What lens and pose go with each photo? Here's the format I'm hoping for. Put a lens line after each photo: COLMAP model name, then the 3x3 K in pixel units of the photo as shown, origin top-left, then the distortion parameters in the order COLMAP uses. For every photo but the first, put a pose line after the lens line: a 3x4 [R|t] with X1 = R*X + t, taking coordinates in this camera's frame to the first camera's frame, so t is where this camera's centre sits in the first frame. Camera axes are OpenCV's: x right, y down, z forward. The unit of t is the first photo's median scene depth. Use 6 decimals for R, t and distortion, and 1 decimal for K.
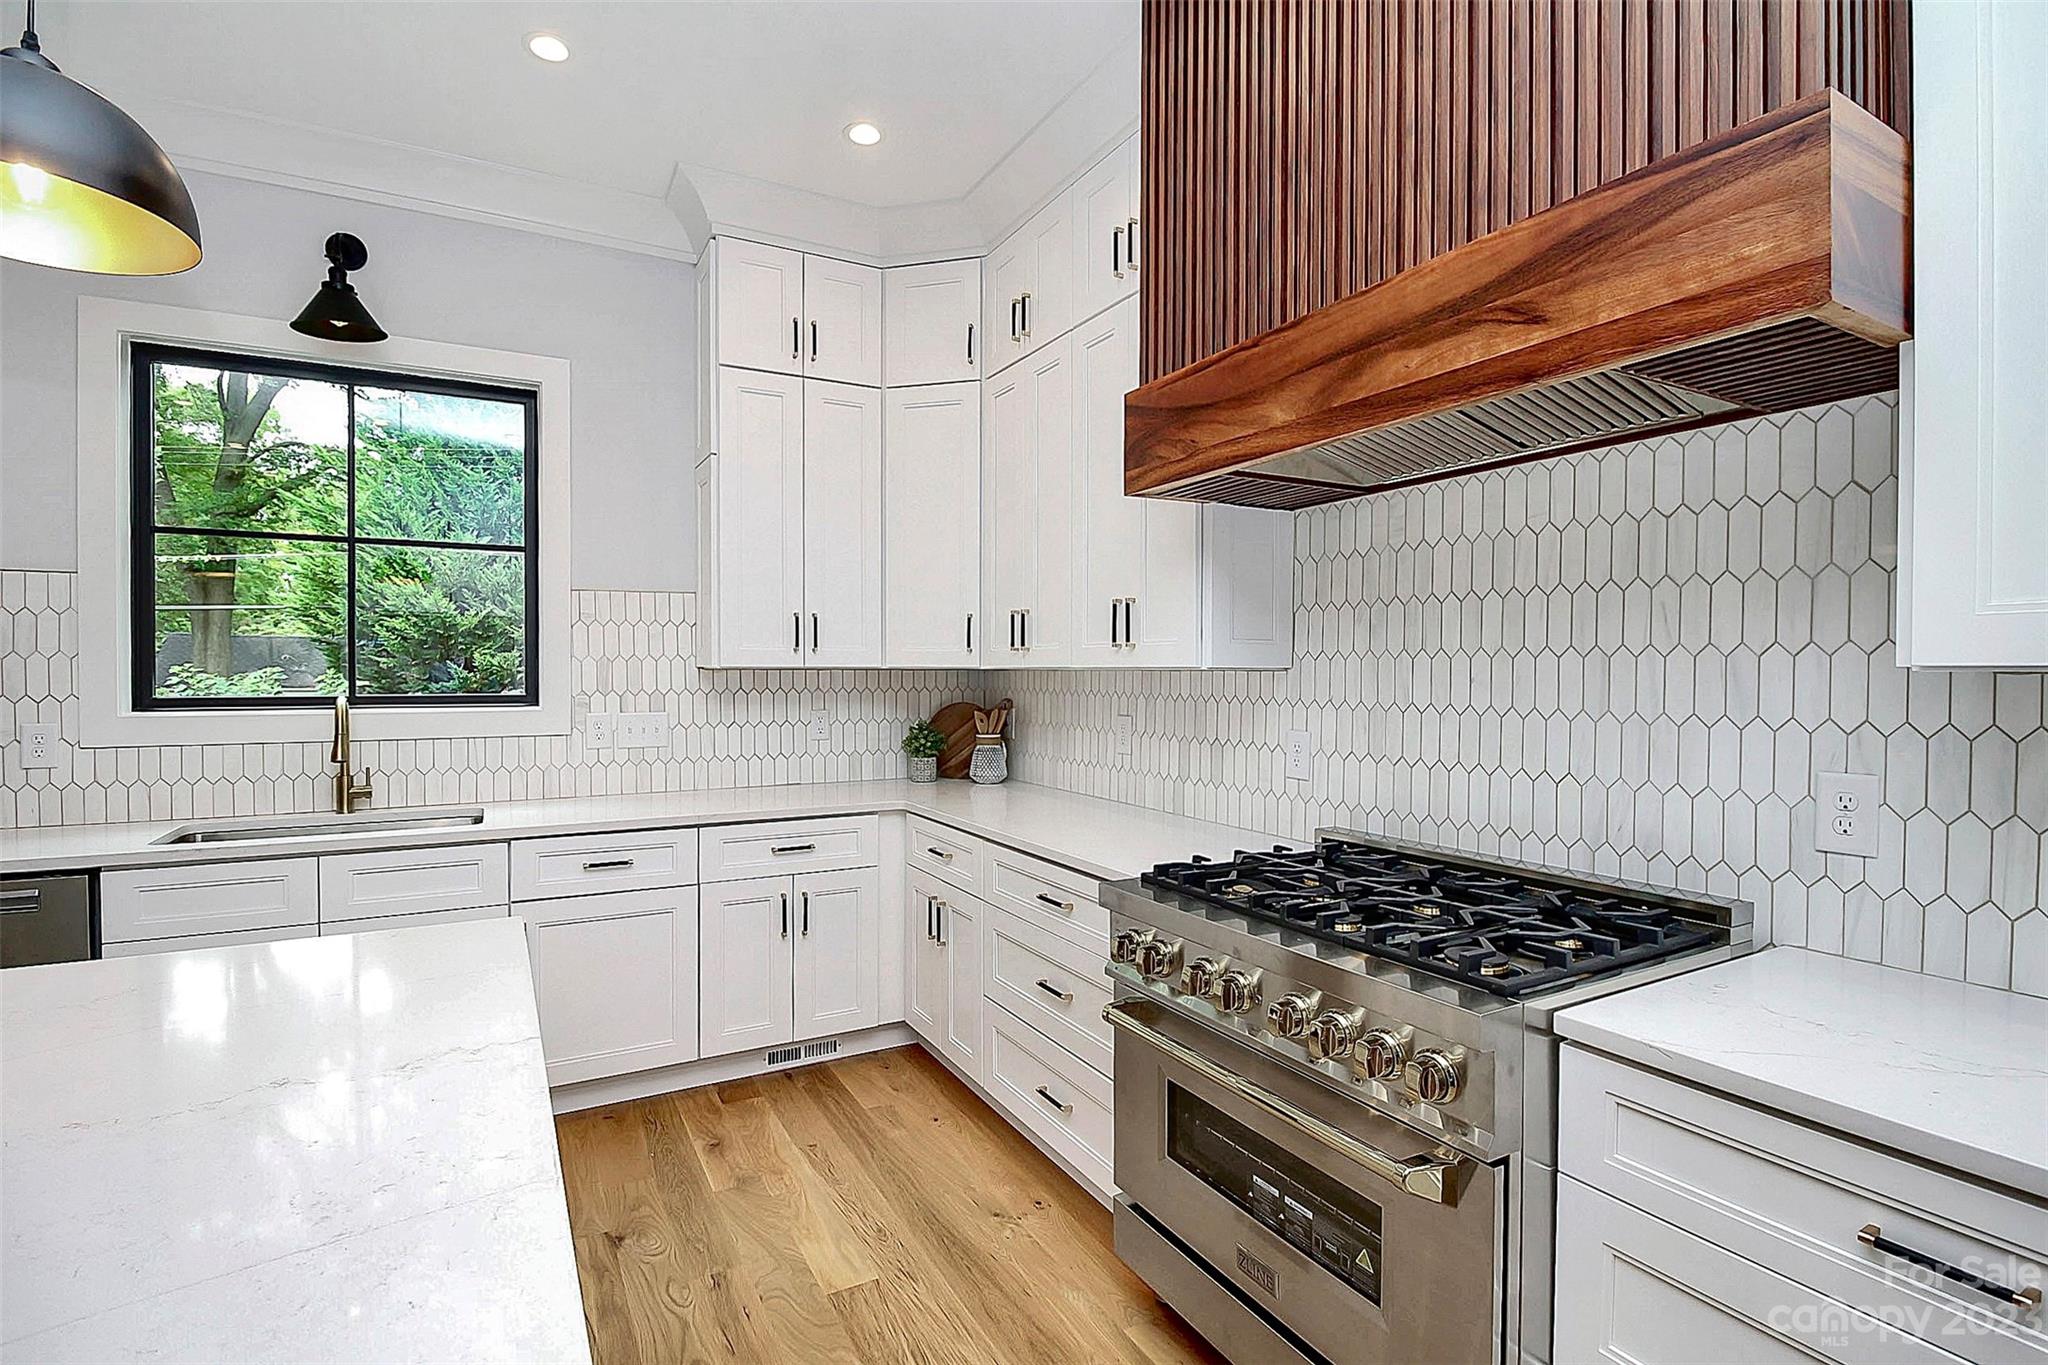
lens RADIAL K [[963.8, 0, 1024.5], [0, 963.8, 673.8], [0, 0, 1]] dist [-0.010737, -0.002218]
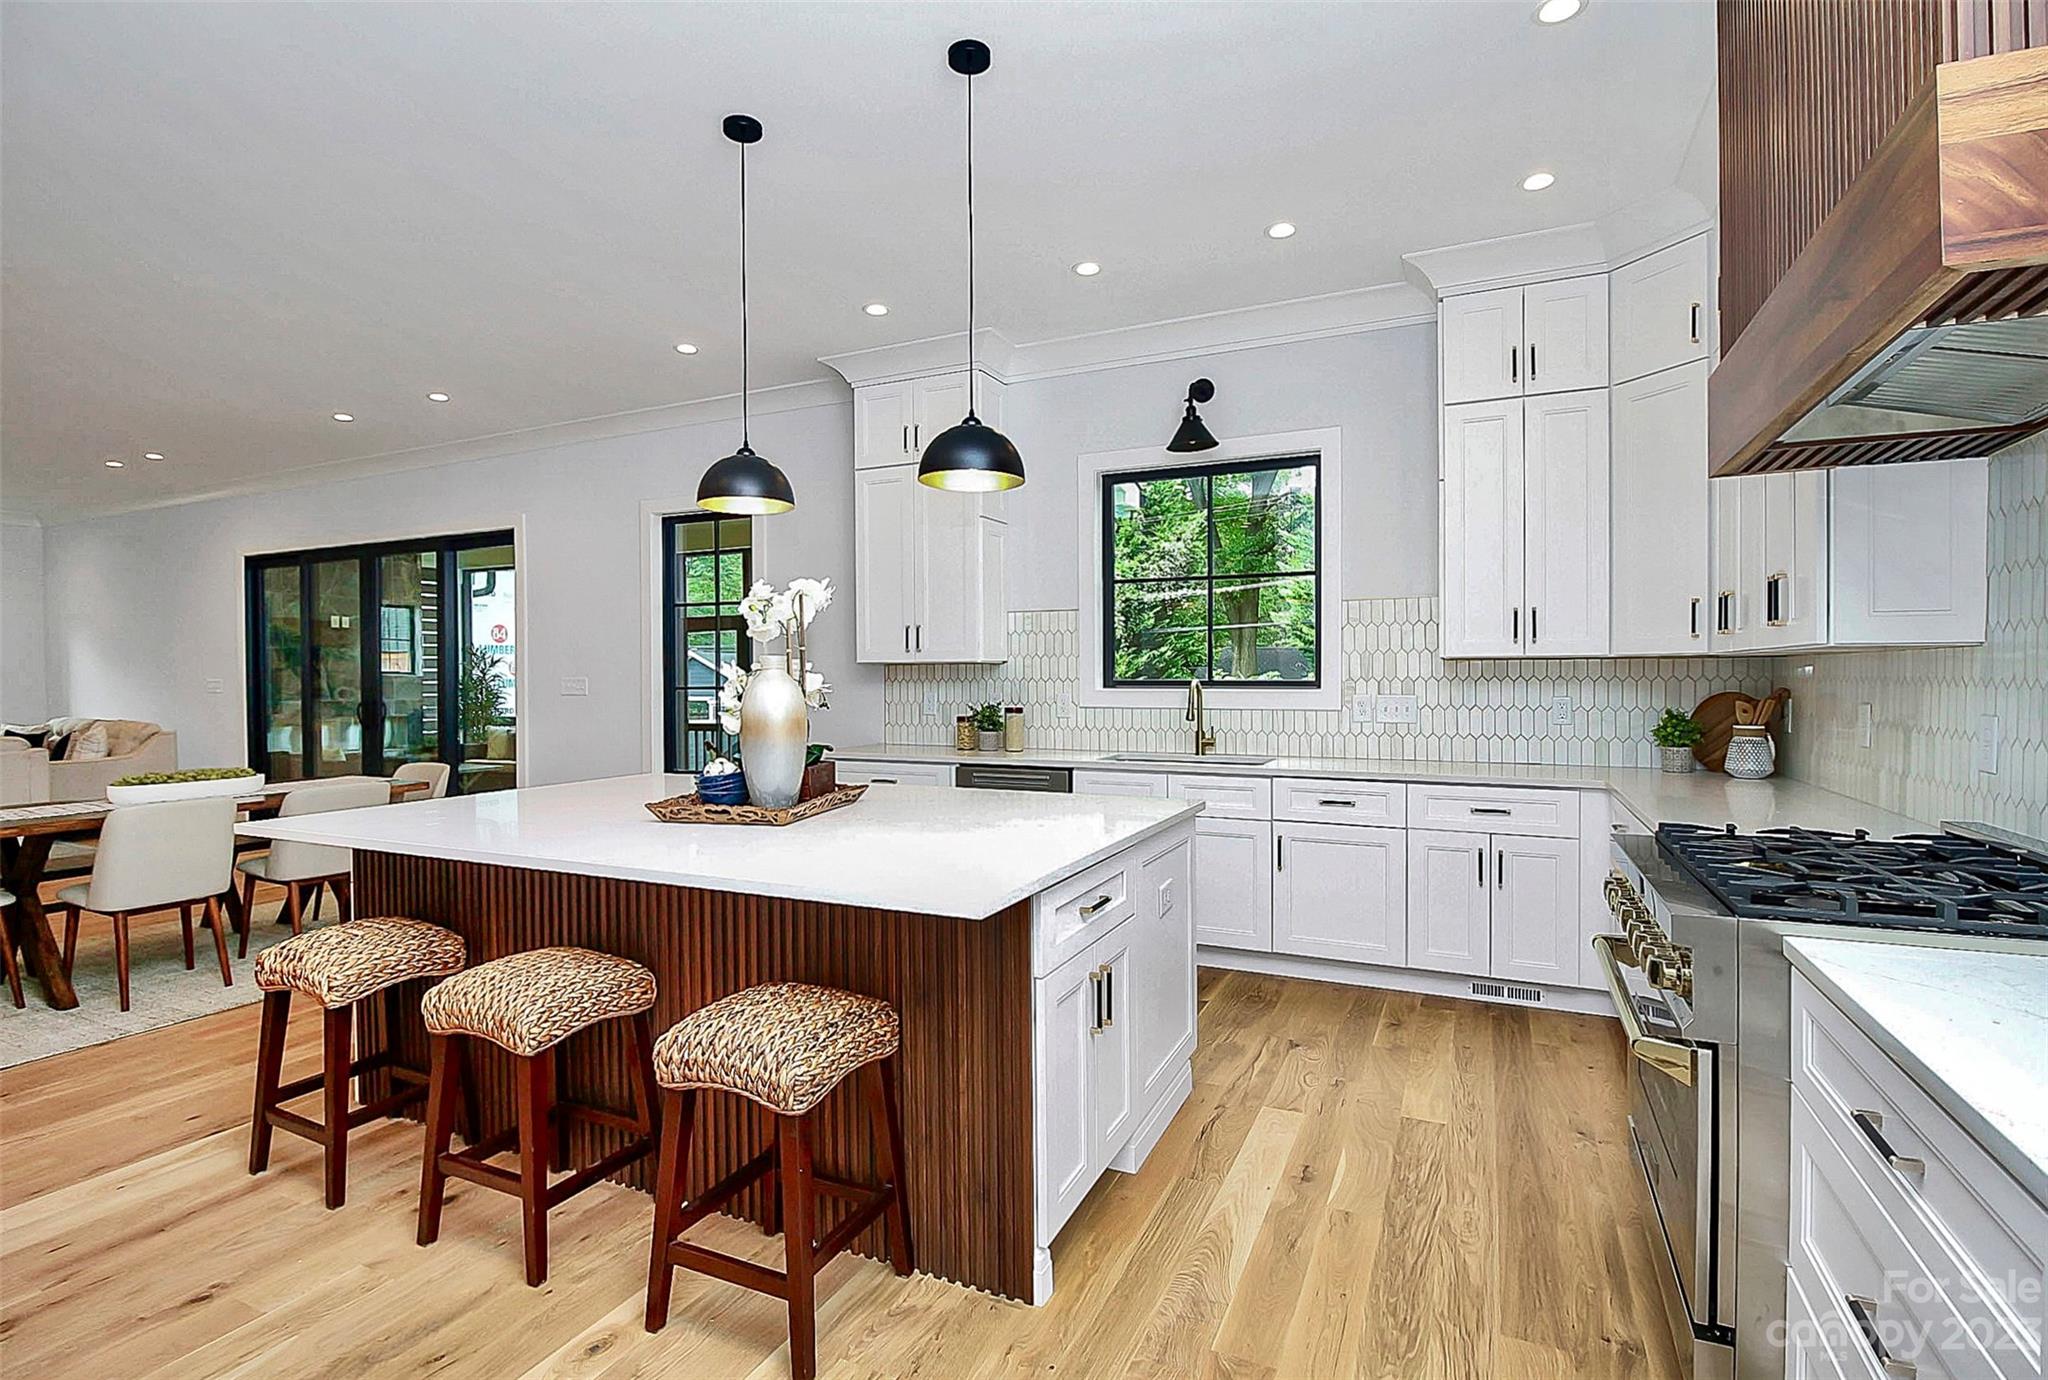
lens RADIAL K [[987.4, 0, 1021.9], [0, 987.4, 679.1], [0, 0, 1]] dist [-0.002987, -0.000889]
pose [[0.584936, -0.000454, -0.811079, 0.378273], [-0.000900, 0.999999, -0.001208, 0.022530], [0.811079, 0.001436, 0.584935, -0.151544]]
